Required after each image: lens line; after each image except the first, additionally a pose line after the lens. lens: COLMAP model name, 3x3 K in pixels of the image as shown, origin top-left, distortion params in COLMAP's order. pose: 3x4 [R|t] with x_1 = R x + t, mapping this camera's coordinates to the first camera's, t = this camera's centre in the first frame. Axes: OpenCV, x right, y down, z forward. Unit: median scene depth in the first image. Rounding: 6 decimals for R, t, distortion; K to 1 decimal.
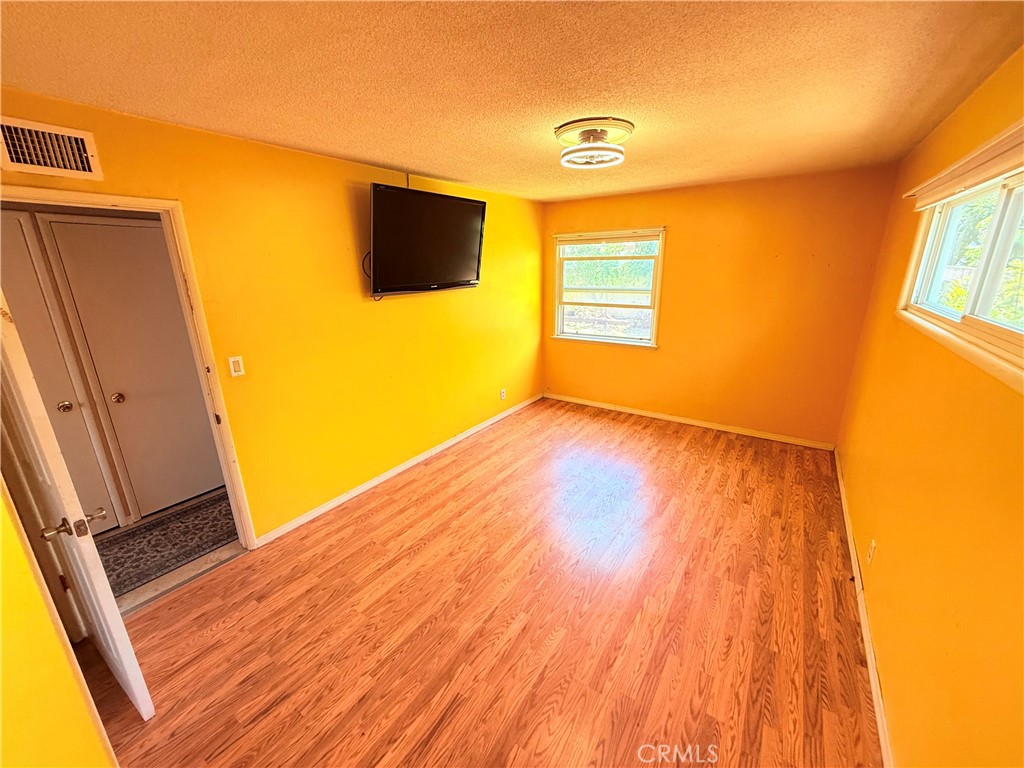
lens RADIAL K [[404.8, 0, 511.8], [0, 404.8, 387.2], [0, 0, 1]] dist [-0.002481, -0.000290]
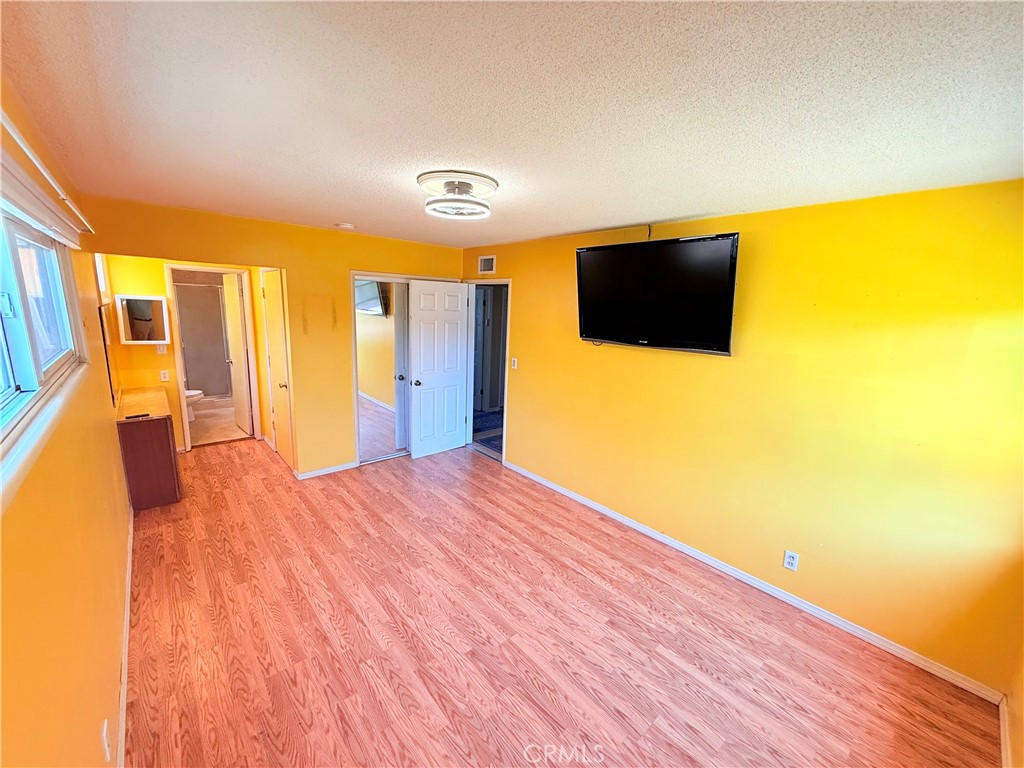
lens RADIAL K [[409.3, 0, 508.8], [0, 409.3, 385.1], [0, 0, 1]] dist [-0.001181, 0.000222]
pose [[-0.246492, 0.195664, -0.949188, 0.968997], [-0.315173, 0.909986, 0.269429, -0.398853], [0.916465, 0.365570, -0.162637, 1.161873]]
